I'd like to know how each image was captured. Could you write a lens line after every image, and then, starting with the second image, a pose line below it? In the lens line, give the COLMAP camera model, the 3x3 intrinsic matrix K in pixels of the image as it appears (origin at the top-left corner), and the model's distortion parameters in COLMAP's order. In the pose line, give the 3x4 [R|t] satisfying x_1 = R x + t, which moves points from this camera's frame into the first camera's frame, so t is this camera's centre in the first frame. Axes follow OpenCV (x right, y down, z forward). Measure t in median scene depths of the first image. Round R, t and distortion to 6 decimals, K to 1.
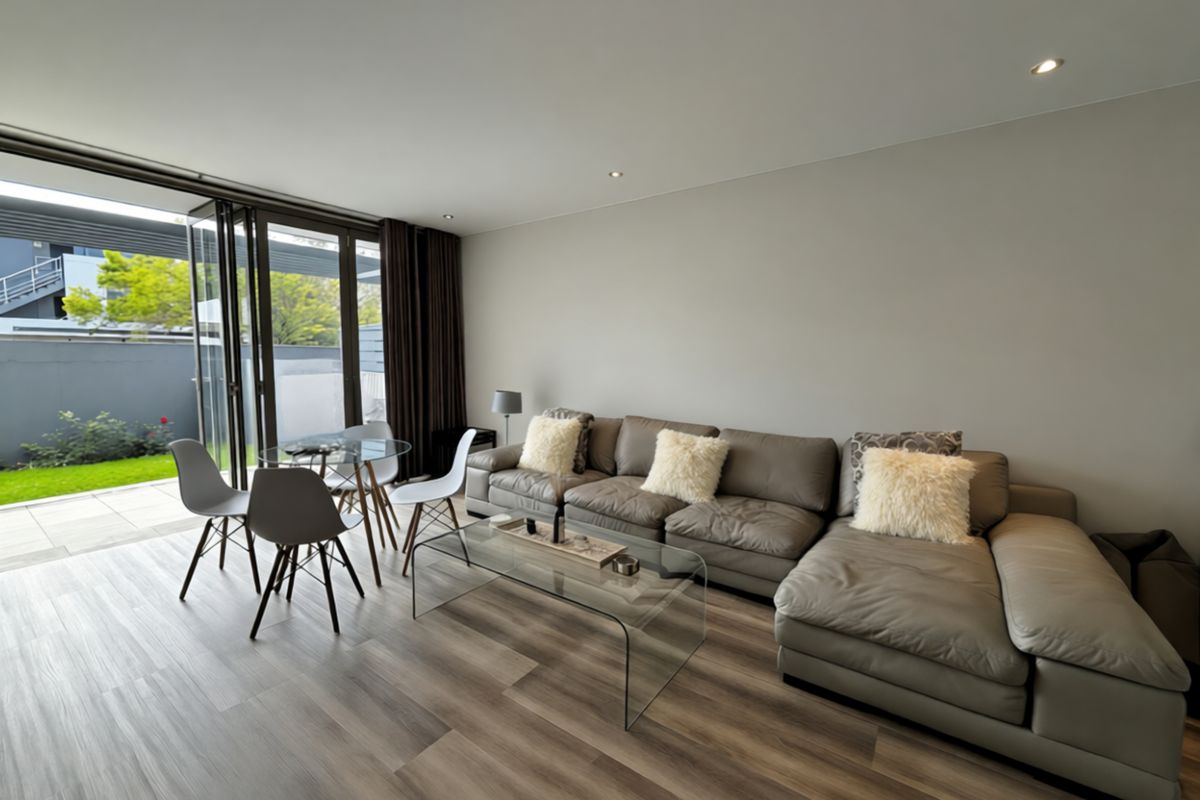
lens RADIAL K [[500.8, 0, 593.0], [0, 500.8, 396.3], [0, 0, 1]] dist [-0.001919, -0.000144]
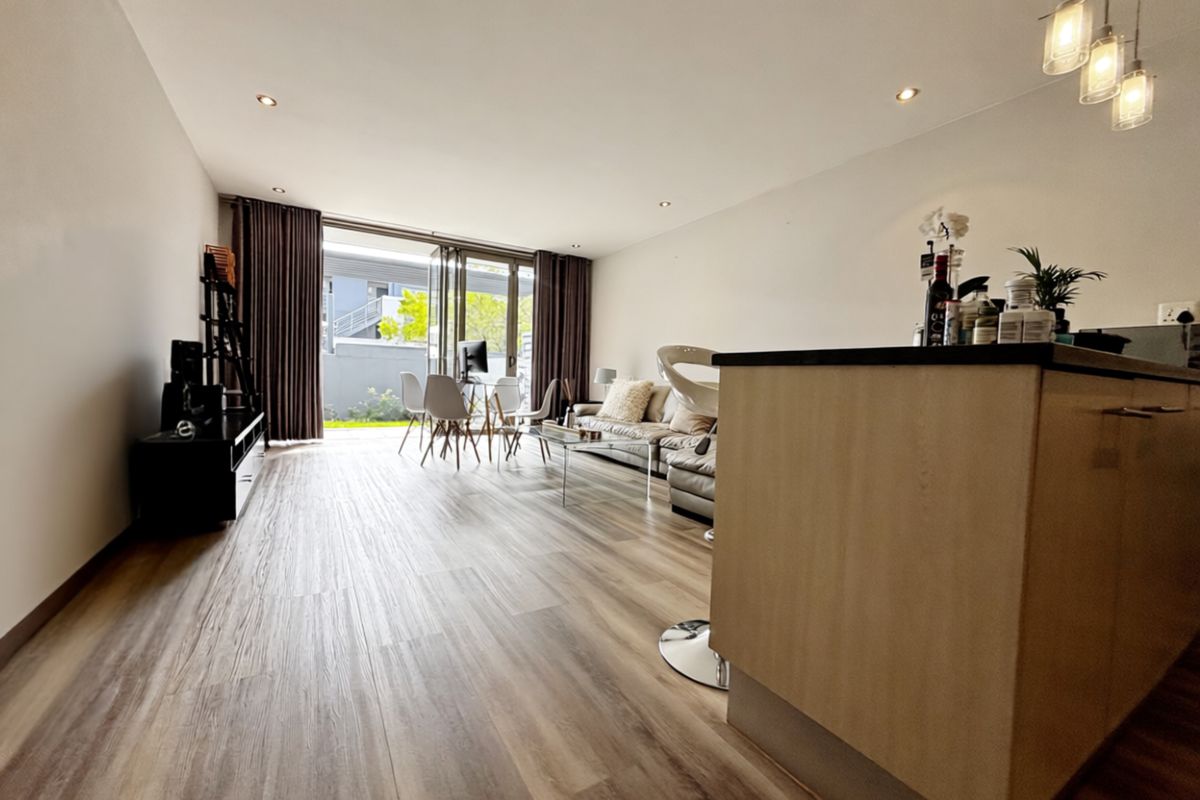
lens RADIAL K [[484.2, 0, 600.0], [0, 484.2, 400.0], [0, 0, 1]] dist [0.002673, 0.000159]
pose [[0.924520, 0.040297, -0.378996, 0.323350], [-0.056644, 0.997879, -0.032077, 0.123253], [0.376900, 0.051124, 0.924842, -0.236290]]
